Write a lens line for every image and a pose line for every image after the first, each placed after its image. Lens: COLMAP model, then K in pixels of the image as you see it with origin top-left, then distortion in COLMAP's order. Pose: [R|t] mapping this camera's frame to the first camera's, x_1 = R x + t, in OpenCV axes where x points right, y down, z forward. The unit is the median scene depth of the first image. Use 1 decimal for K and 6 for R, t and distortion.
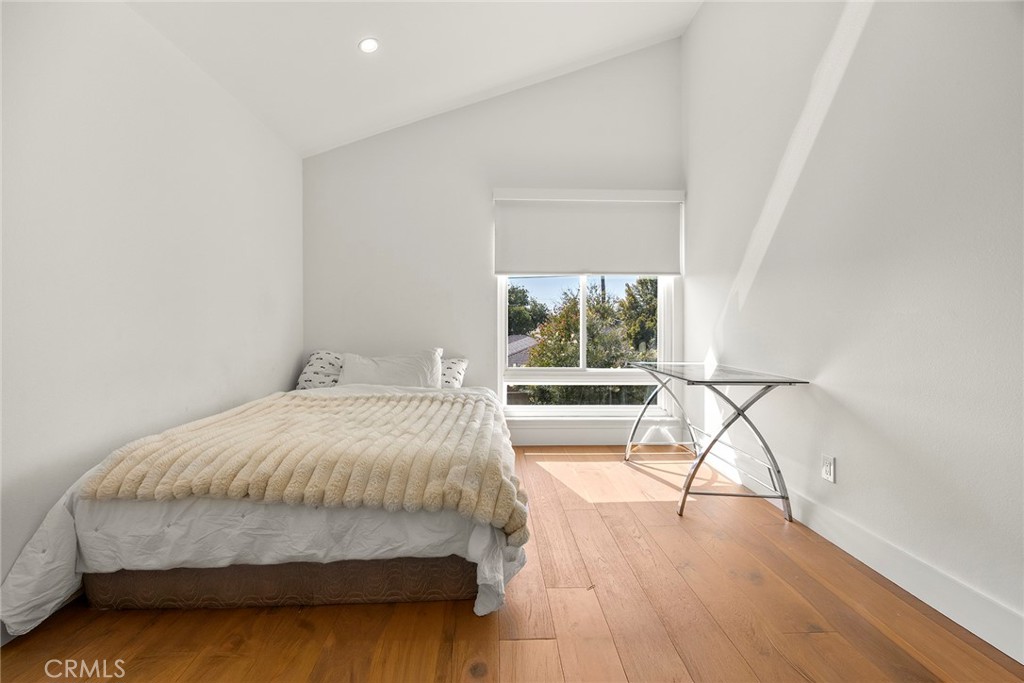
lens RADIAL K [[438.2, 0, 498.5], [0, 438.2, 328.7], [0, 0, 1]] dist [-0.002966, -0.000244]
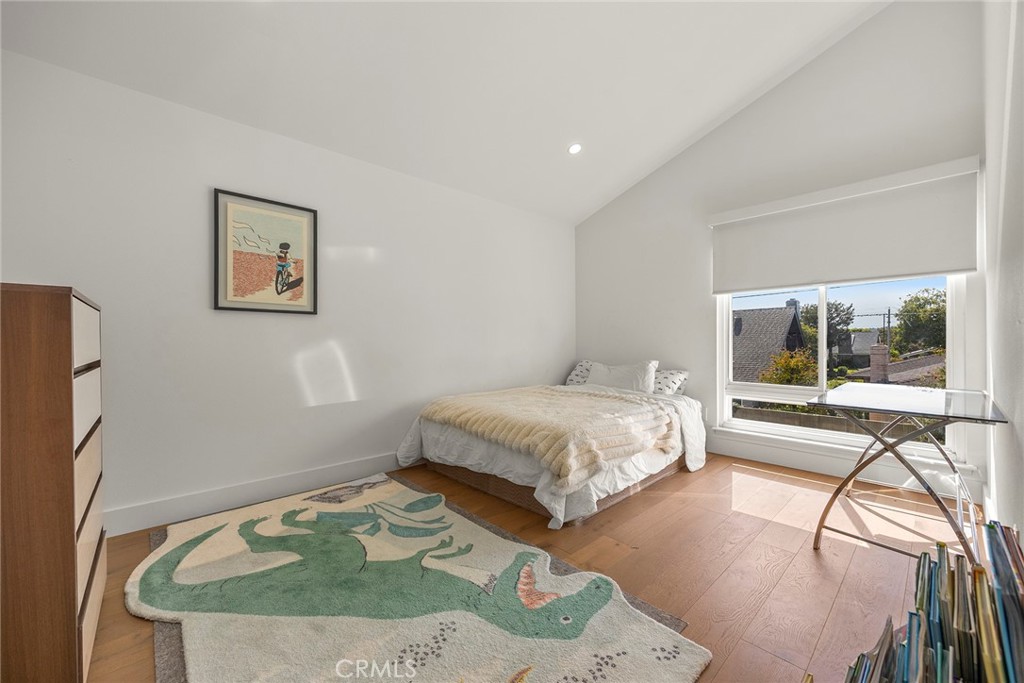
lens RADIAL K [[399.2, 0, 520.3], [0, 399.2, 344.5], [0, 0, 1]] dist [0.000103, 0.000090]
pose [[0.668197, 0.001331, -0.743984, 0.440831], [-0.000519, 0.999999, 0.001322, -0.001634], [0.743985, -0.000497, 0.668197, -0.014234]]
